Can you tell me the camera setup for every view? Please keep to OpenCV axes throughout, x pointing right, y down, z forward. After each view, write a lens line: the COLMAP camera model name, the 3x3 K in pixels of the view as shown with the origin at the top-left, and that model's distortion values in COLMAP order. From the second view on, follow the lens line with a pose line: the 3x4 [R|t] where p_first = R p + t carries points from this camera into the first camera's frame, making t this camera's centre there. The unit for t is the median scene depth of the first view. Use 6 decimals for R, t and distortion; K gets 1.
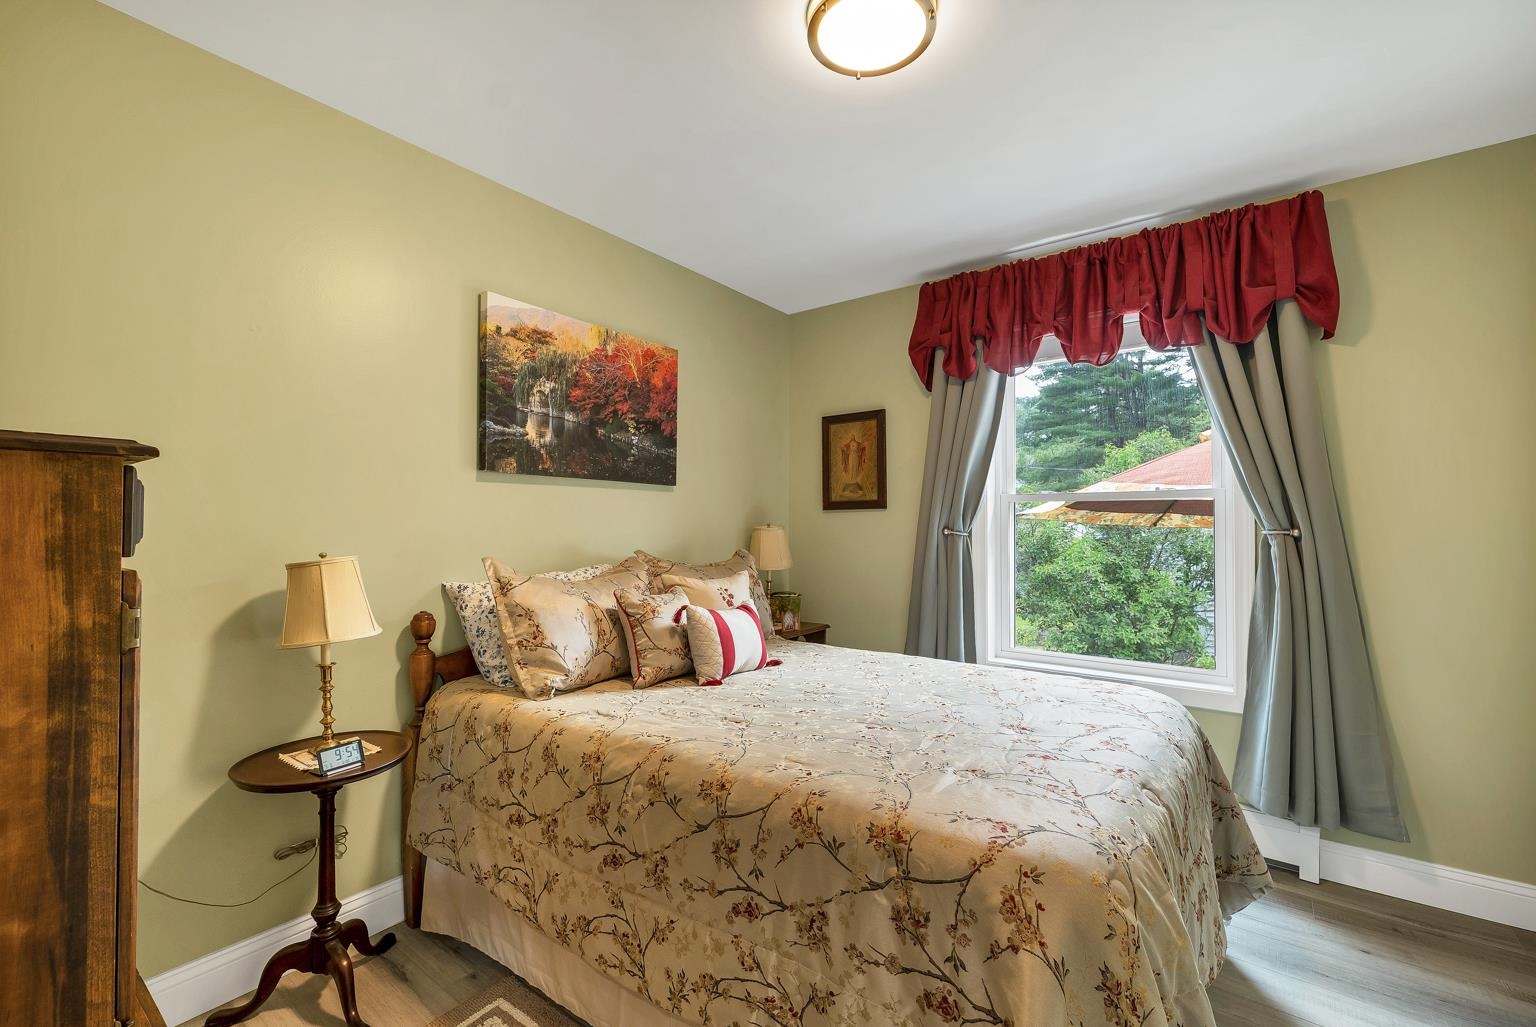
lens RADIAL K [[648.4, 0, 763.9], [0, 648.4, 513.4], [0, 0, 1]] dist [0.000667, -0.000134]
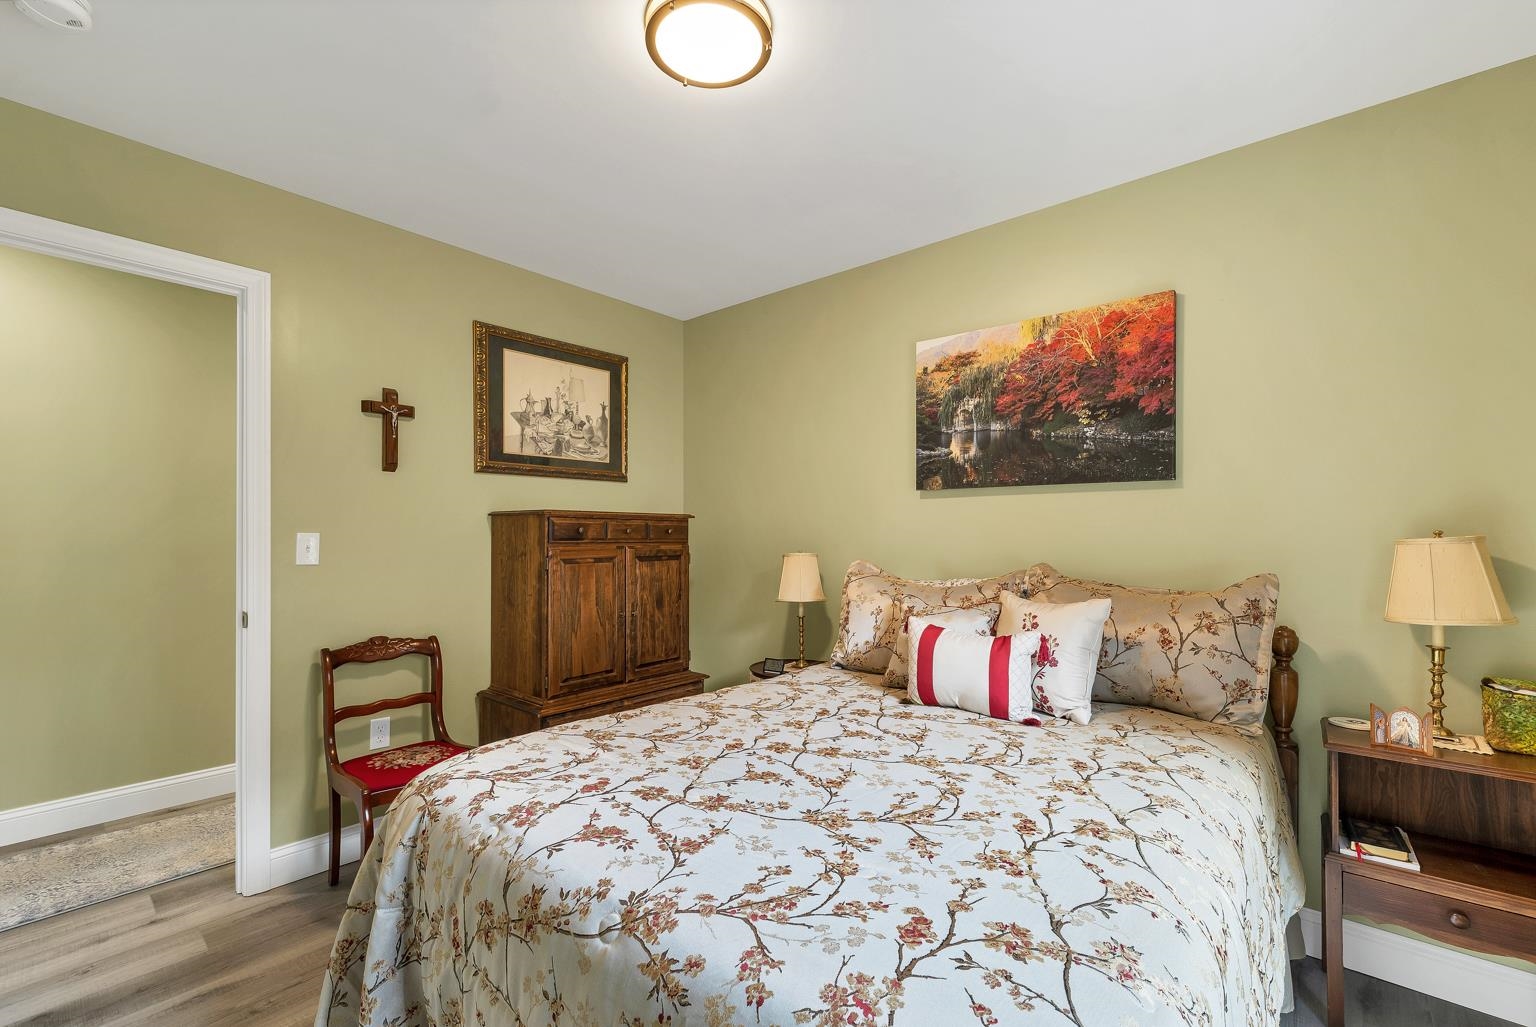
lens RADIAL K [[648.4, 0, 762.4], [0, 648.4, 525.8], [0, 0, 1]] dist [0.000667, -0.000134]
pose [[-0.062485, -0.009940, -0.997996, 0.736594], [0.020685, 0.999723, -0.011252, 0.008823], [0.997832, -0.021347, -0.062262, 0.712513]]
